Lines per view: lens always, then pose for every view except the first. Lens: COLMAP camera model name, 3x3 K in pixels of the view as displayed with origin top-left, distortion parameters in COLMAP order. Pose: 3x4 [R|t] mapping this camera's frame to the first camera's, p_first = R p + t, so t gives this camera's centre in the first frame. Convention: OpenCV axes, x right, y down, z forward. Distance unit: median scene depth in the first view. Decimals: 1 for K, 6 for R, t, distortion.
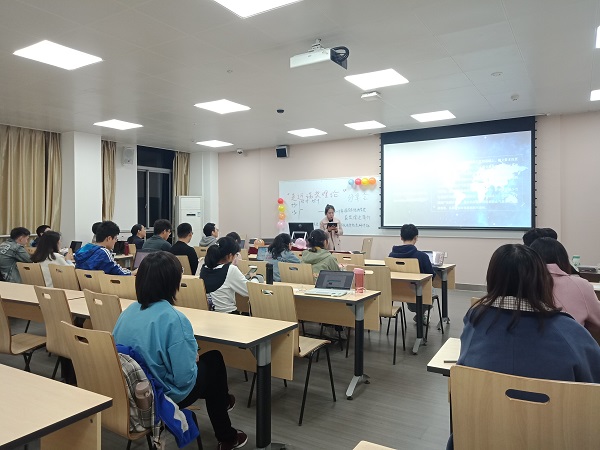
lens RADIAL K [[433.5, 0, 297.6], [0, 433.5, 221.3], [0, 0, 1]] dist [0.023556, -0.002756]
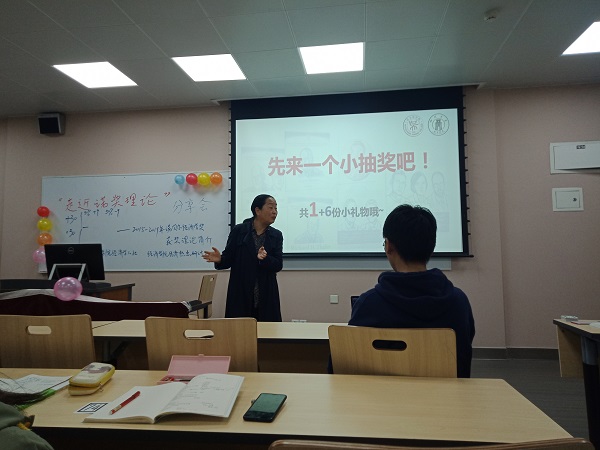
lens RADIAL K [[433.5, 0, 303.5], [0, 433.5, 220.7], [0, 0, 1]] dist [0.023556, -0.002756]
pose [[0.909768, 0.032219, 0.413865, 0.035723], [0.008183, 0.995398, -0.095478, 0.022686], [-0.415037, 0.090249, 0.905317, 0.410924]]
